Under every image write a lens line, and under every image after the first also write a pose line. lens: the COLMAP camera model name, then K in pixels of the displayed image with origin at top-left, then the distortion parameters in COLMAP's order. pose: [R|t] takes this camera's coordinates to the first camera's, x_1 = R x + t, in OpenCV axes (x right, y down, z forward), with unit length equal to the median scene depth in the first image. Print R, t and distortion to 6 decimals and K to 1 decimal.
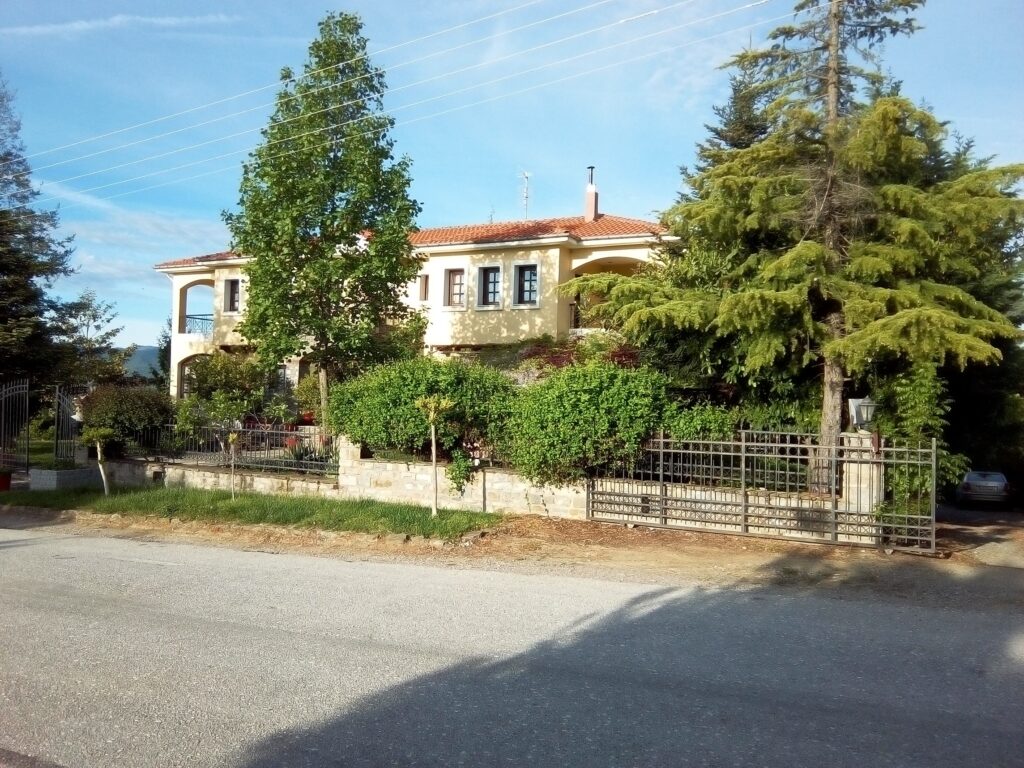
lens RADIAL K [[816.6, 0, 512.0], [0, 816.6, 384.0], [0, 0, 1]] dist [0.107536, -0.168302]
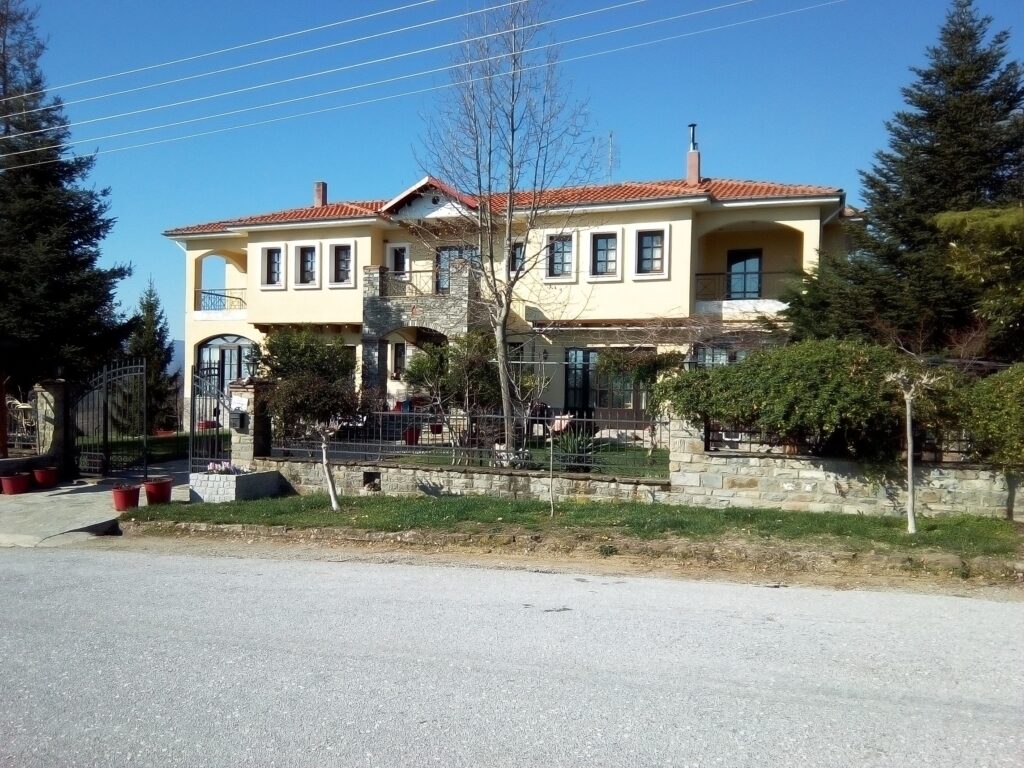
lens RADIAL K [[816.6, 0, 512.0], [0, 816.6, 384.0], [0, 0, 1]] dist [0.107536, -0.168302]
pose [[0.991957, -0.010271, 0.126161, -0.248916], [0.008538, 0.999862, 0.014275, 0.007785], [-0.126290, -0.013083, 0.991907, 0.136621]]
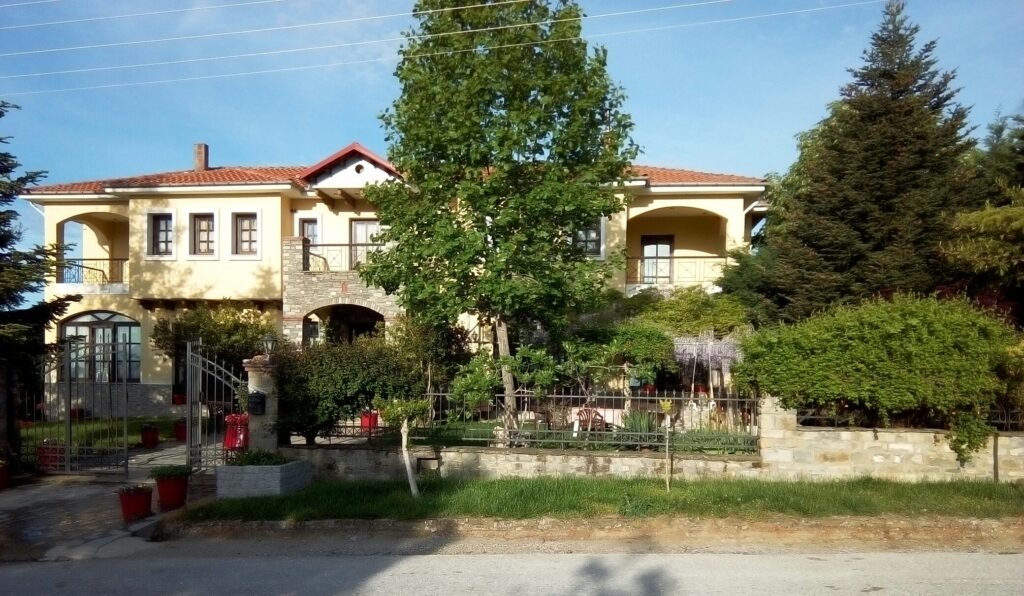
lens RADIAL K [[807.1, 0, 501.1], [0, 807.1, 397.5], [0, 0, 1]] dist [0.085398, -0.147034]
pose [[0.933176, -0.026535, 0.358440, -0.396968], [0.007998, 0.998557, 0.053102, 0.010015], [-0.359332, -0.046687, 0.932041, 0.203456]]
